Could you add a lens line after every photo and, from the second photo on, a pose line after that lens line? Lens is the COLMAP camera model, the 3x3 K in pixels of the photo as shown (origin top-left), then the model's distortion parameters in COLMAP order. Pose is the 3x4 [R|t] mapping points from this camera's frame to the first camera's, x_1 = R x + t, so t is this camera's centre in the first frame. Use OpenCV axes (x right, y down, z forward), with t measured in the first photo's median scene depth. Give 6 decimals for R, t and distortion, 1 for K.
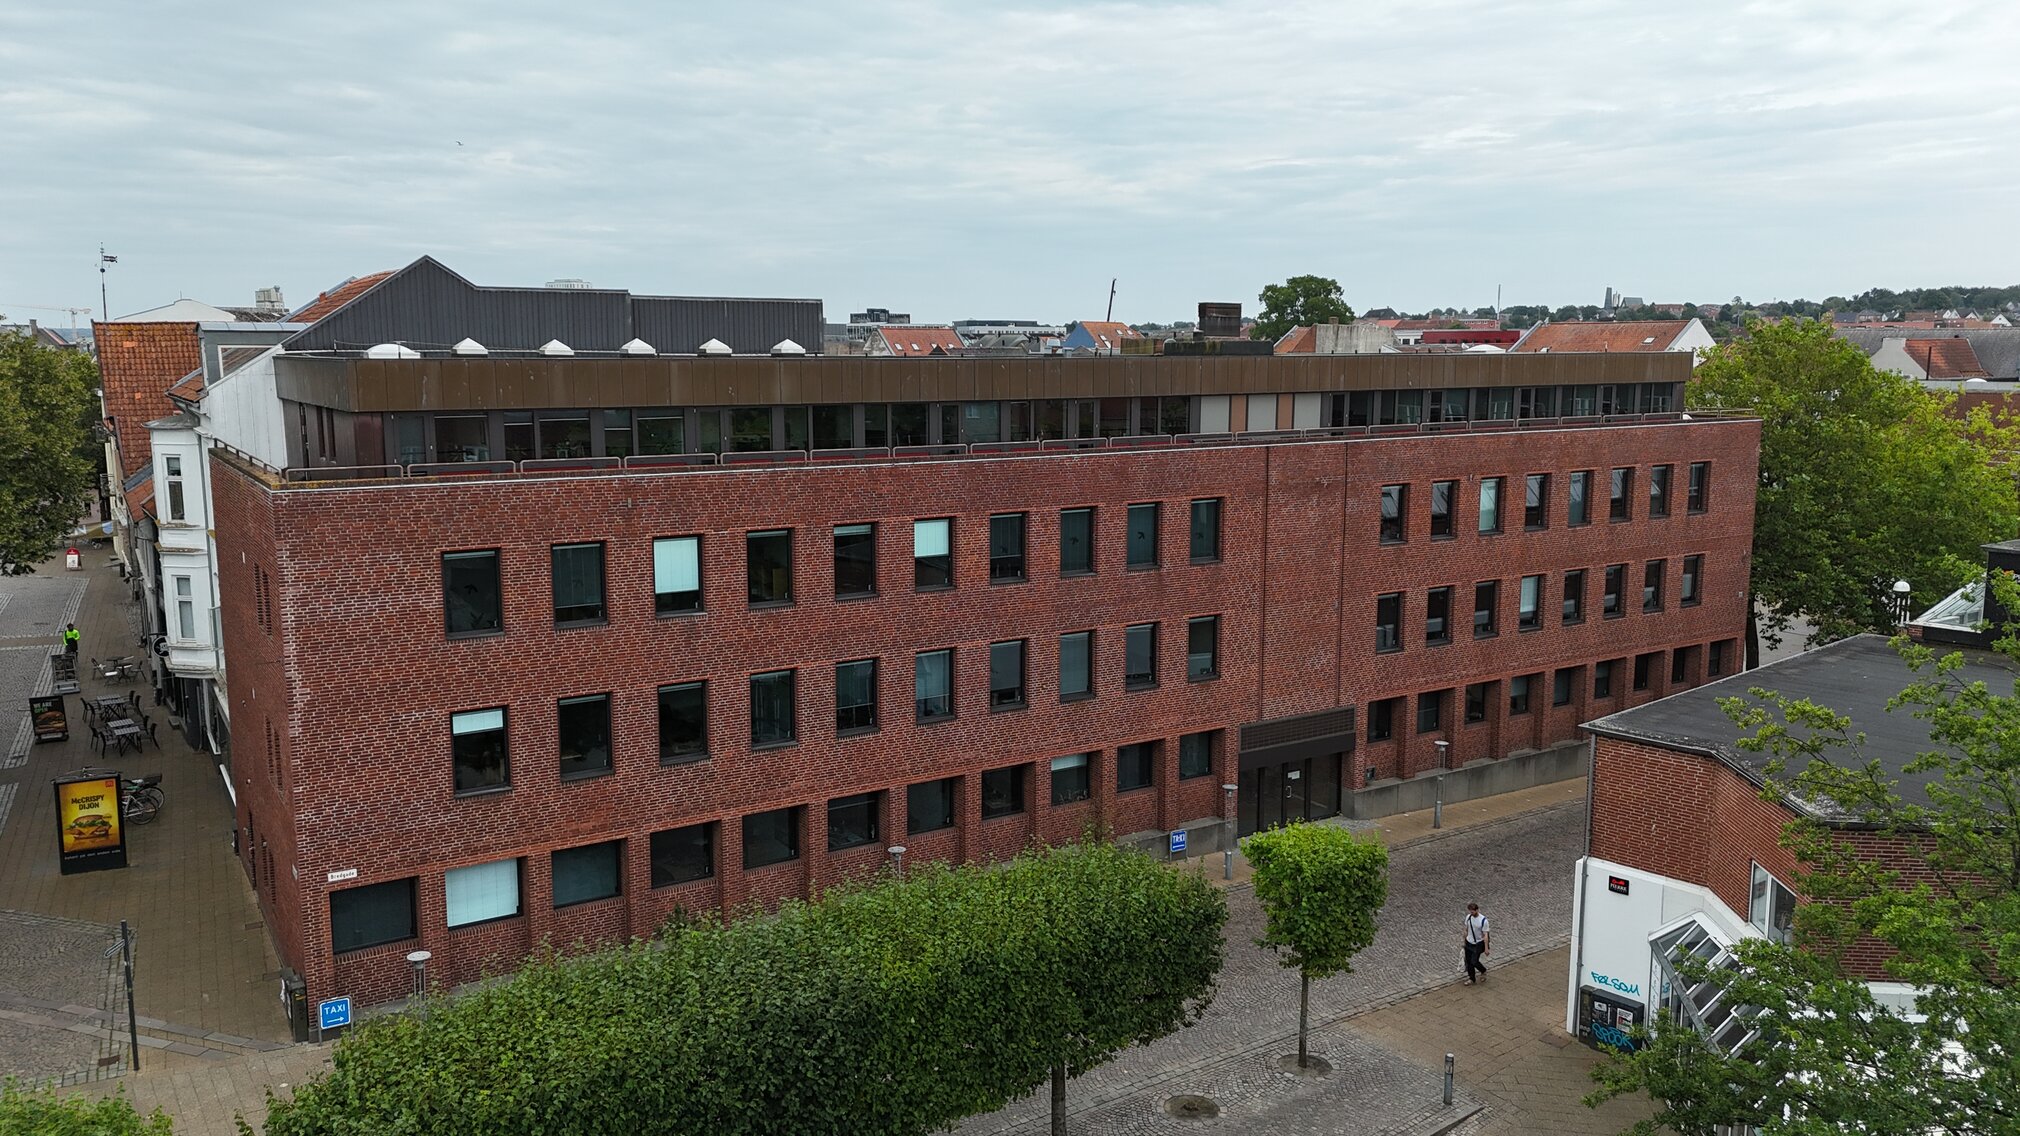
lens RADIAL K [[1514.0, 0, 999.0], [0, 1514.0, 567.3], [0, 0, 1]] dist [0.077521, -0.079586]
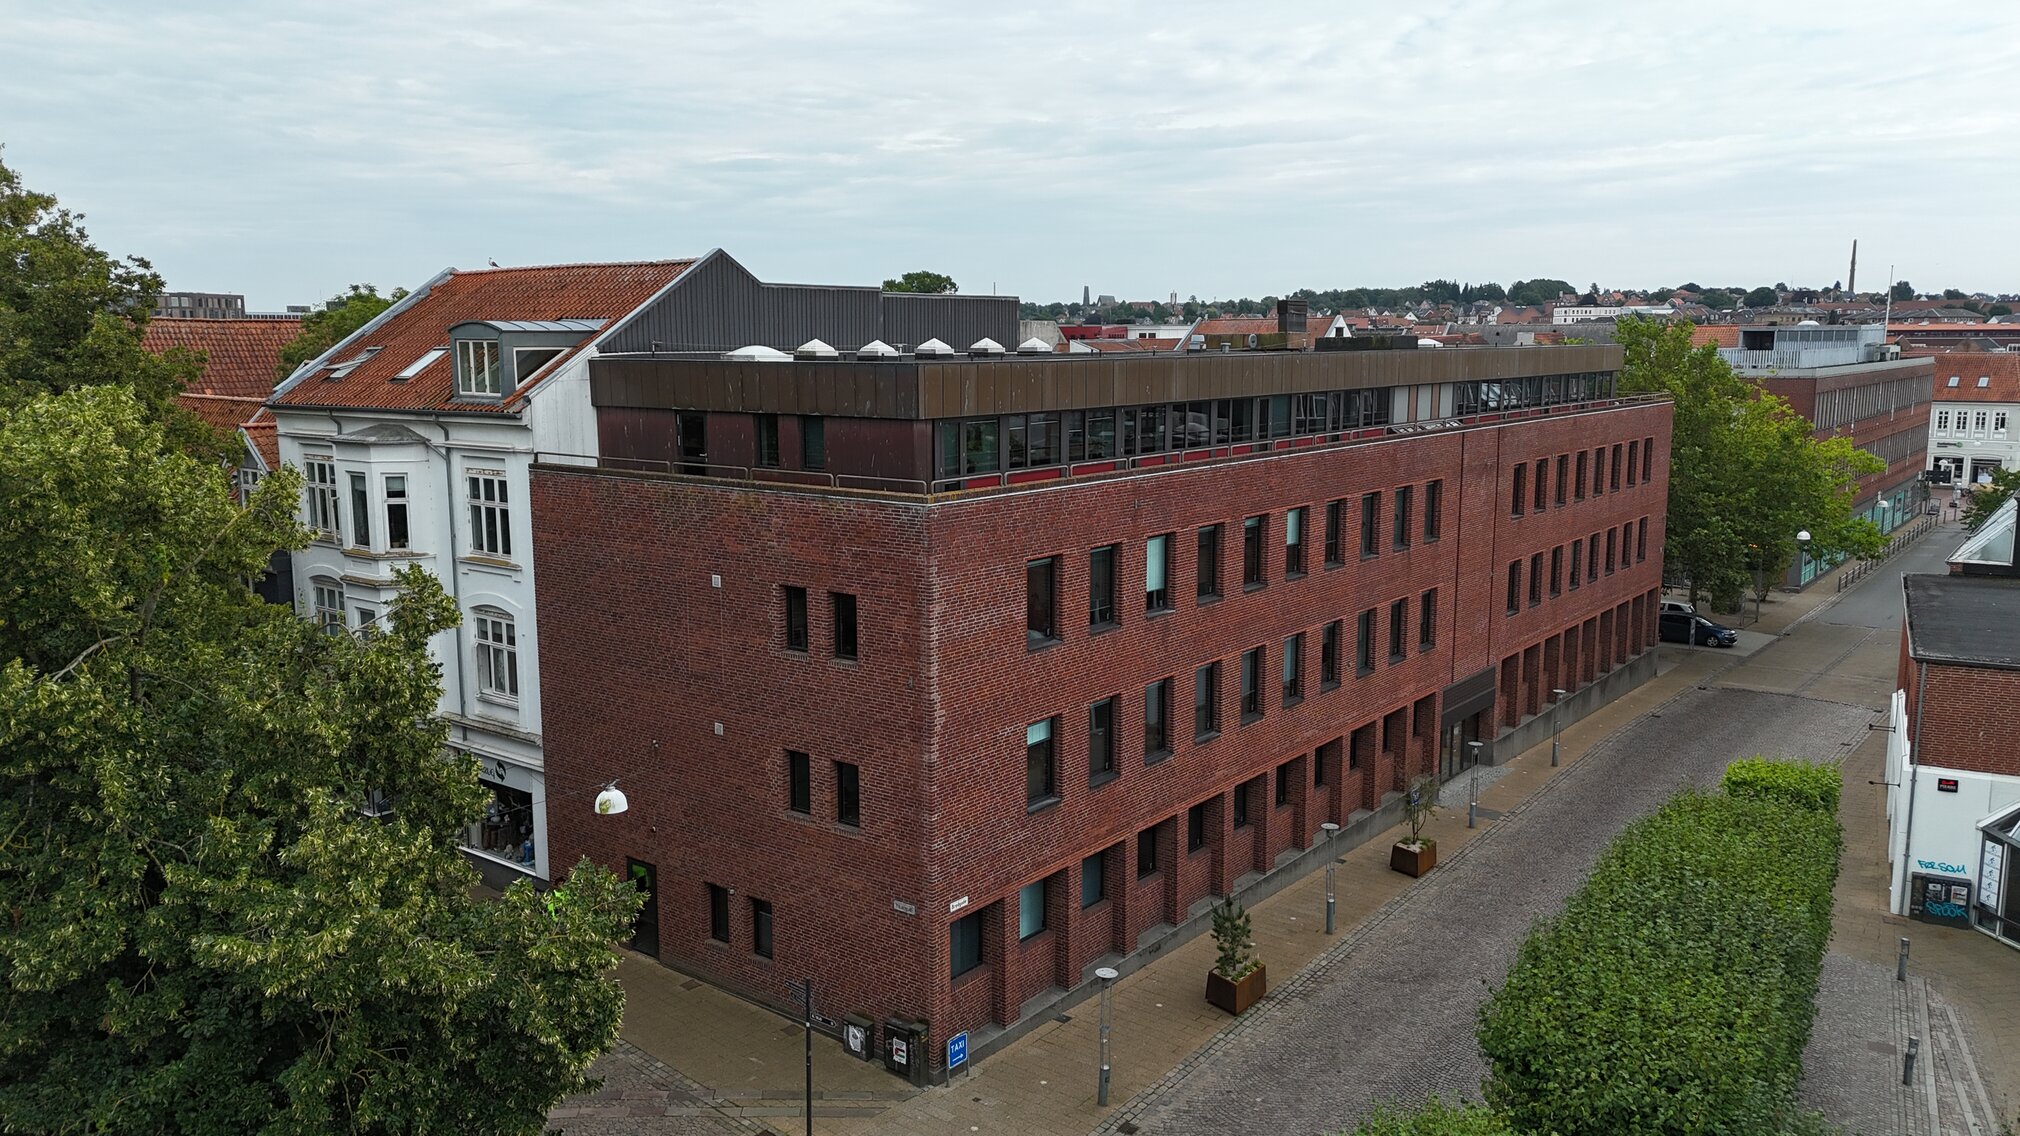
lens RADIAL K [[1514.0, 0, 999.0], [0, 1514.0, 567.3], [0, 0, 1]] dist [0.077521, -0.079586]
pose [[0.942709, -0.053106, 0.329361, -0.561913], [0.051676, 0.998578, 0.013101, -0.015452], [-0.329588, 0.004669, 0.944113, 0.079258]]
